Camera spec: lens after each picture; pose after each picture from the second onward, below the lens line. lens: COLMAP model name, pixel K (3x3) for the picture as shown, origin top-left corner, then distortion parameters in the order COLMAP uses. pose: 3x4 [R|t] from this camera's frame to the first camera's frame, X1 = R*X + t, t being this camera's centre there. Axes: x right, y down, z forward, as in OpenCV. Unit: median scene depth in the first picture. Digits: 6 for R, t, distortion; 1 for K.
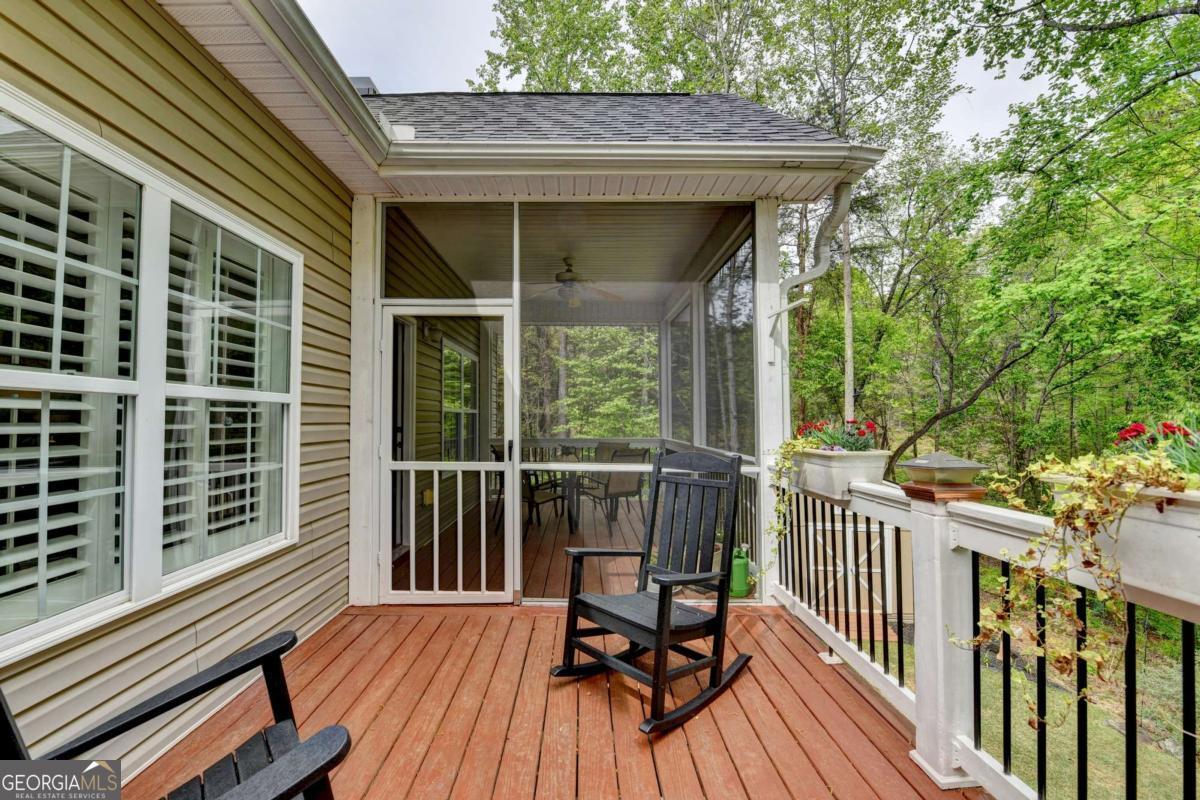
lens RADIAL K [[490.5, 0, 591.7], [0, 490.5, 403.3], [0, 0, 1]] dist [-0.009142, -0.000356]
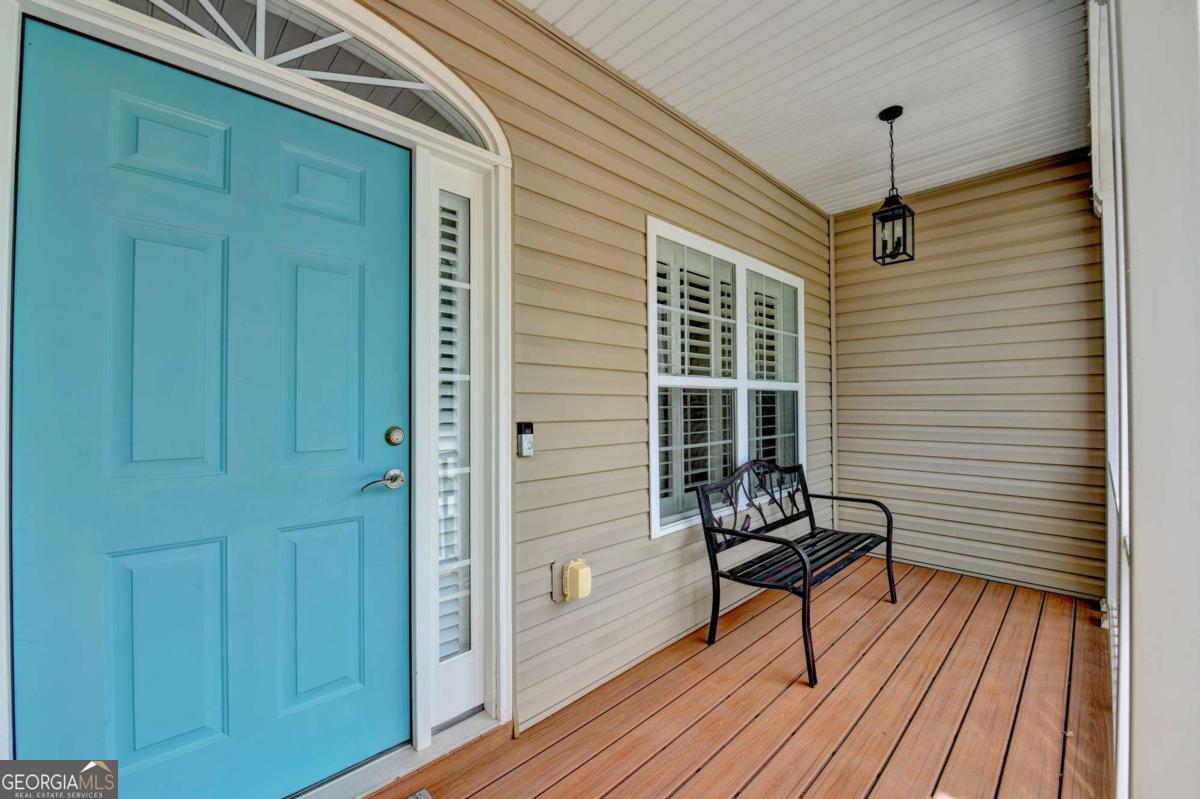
lens RADIAL K [[490.5, 0, 591.7], [0, 490.5, 402.8], [0, 0, 1]] dist [-0.009142, -0.000356]
pose [[0.676449, 0.002914, -0.736484, 0.001372], [0.022511, 0.999443, 0.024630, -0.011573], [0.736145, -0.033240, 0.676007, -0.352352]]
